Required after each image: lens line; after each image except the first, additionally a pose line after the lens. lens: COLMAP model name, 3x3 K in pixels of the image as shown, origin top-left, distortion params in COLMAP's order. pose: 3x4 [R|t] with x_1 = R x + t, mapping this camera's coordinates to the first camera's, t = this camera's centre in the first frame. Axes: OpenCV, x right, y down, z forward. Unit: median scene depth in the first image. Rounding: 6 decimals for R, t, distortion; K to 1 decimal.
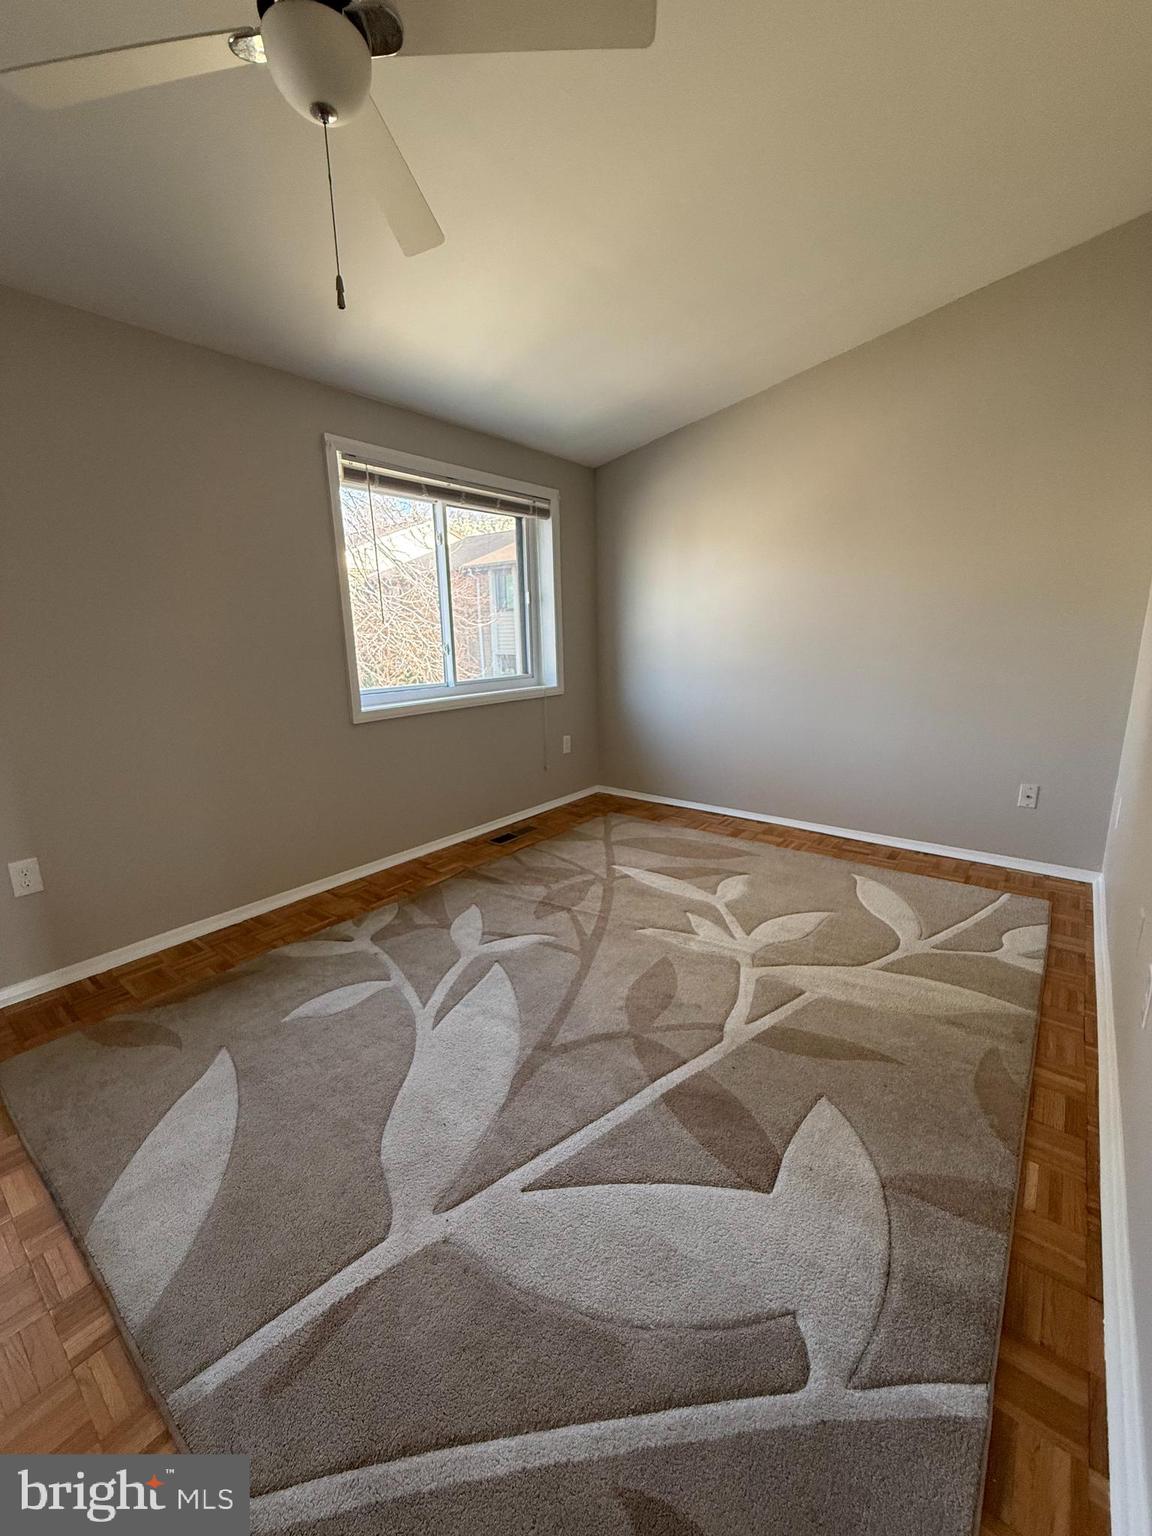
lens RADIAL K [[612.1, 0, 575.7], [0, 612.1, 767.5], [0, 0, 1]] dist [0.003022, -0.000406]
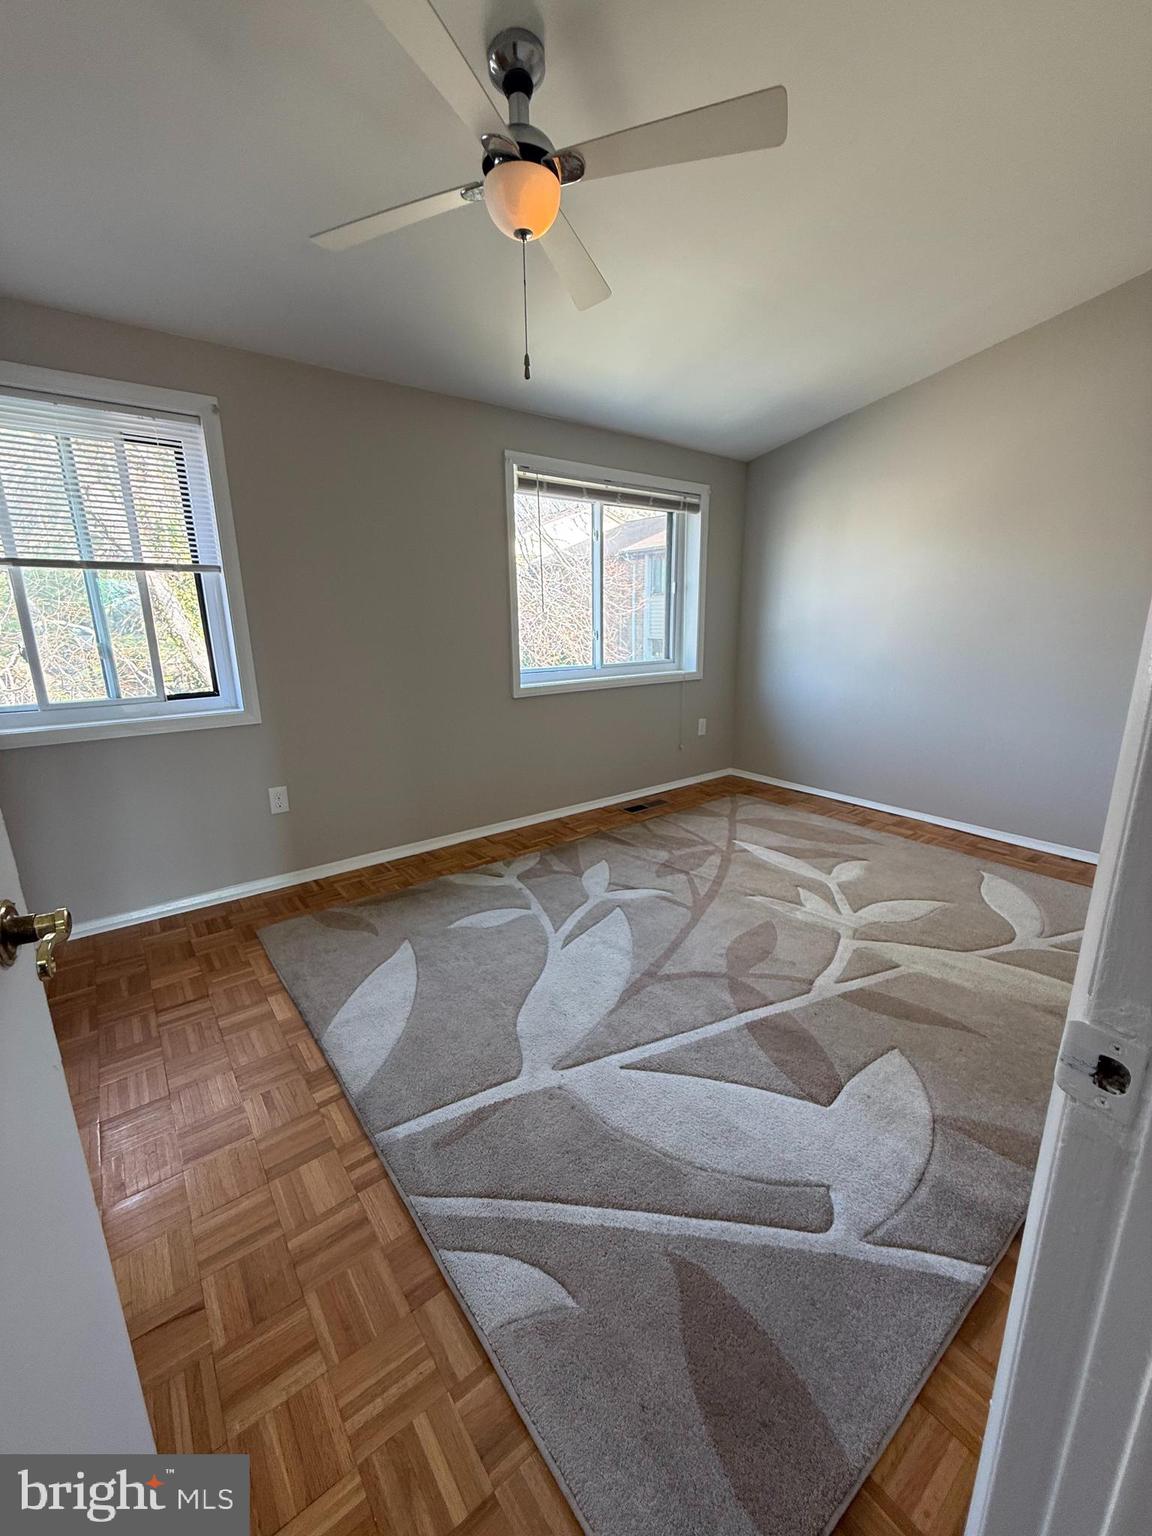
lens RADIAL K [[612.1, 0, 577.5], [0, 612.1, 767.6], [0, 0, 1]] dist [0.003022, -0.000406]
pose [[0.970740, 0.068512, -0.230152, 0.056699], [-0.062496, 0.997488, 0.033337, 0.024240], [0.231857, -0.017978, 0.972584, -0.183678]]
